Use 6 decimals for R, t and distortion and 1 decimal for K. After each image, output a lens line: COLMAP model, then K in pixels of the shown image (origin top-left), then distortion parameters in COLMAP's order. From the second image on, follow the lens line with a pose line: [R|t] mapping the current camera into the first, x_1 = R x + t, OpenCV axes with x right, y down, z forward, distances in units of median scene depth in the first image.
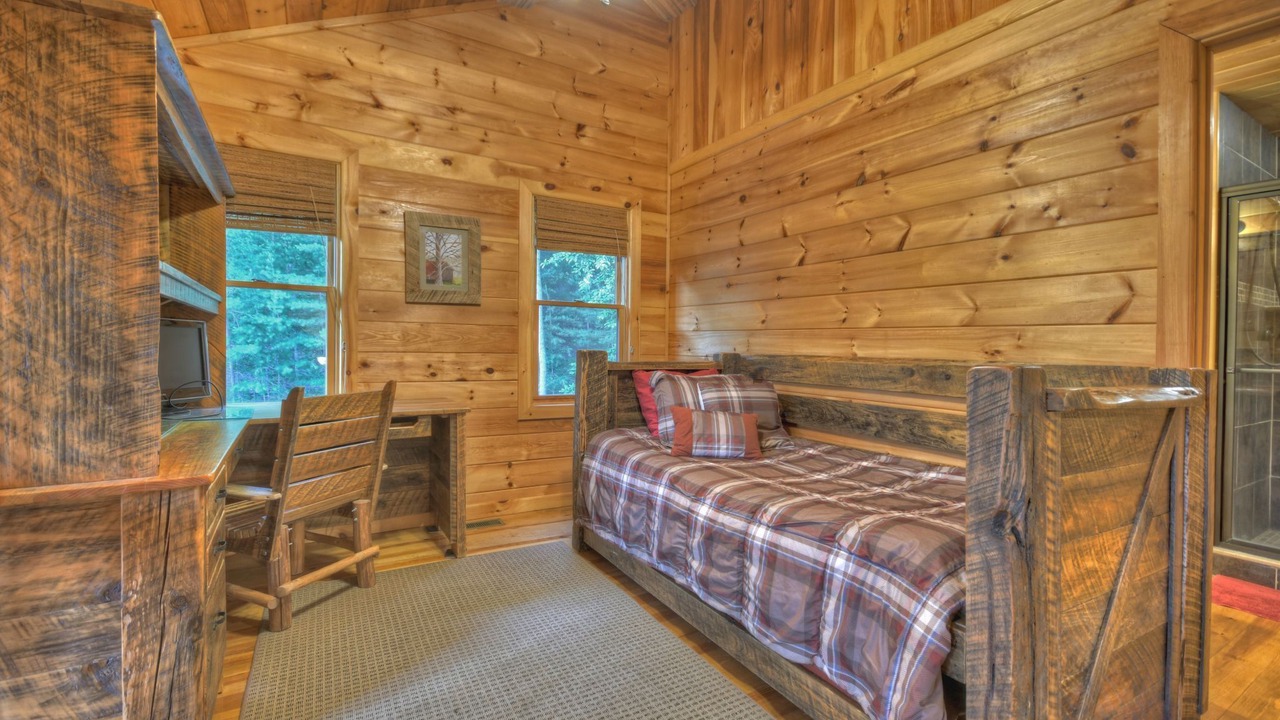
lens RADIAL K [[567.4, 0, 640.0], [0, 567.4, 360.0], [0, 0, 1]] dist [0.000462, 0.000063]
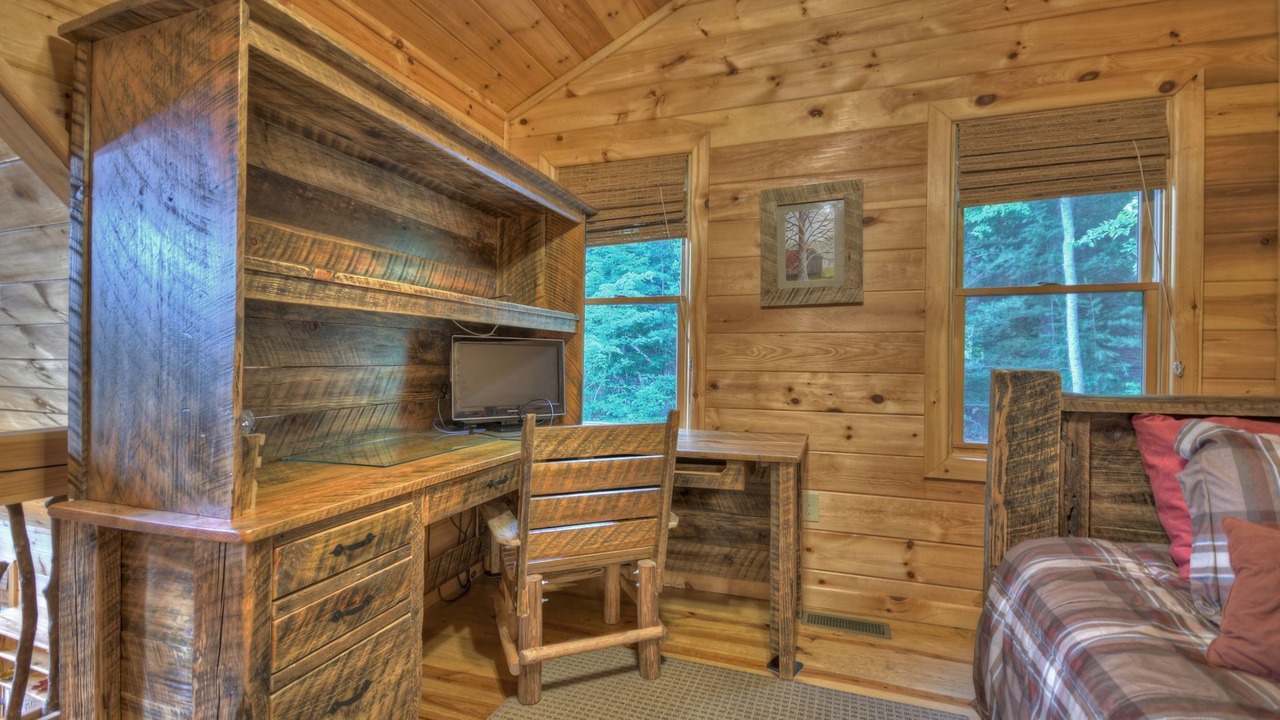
lens RADIAL K [[560.4, 0, 640.3], [0, 560.4, 365.3], [0, 0, 1]] dist [0.016616, -0.012564]
pose [[0.641993, -0.003291, -0.766703, 0.078198], [-0.012261, 0.999819, -0.014559, -0.009107], [0.766612, 0.018747, 0.641837, 0.396546]]
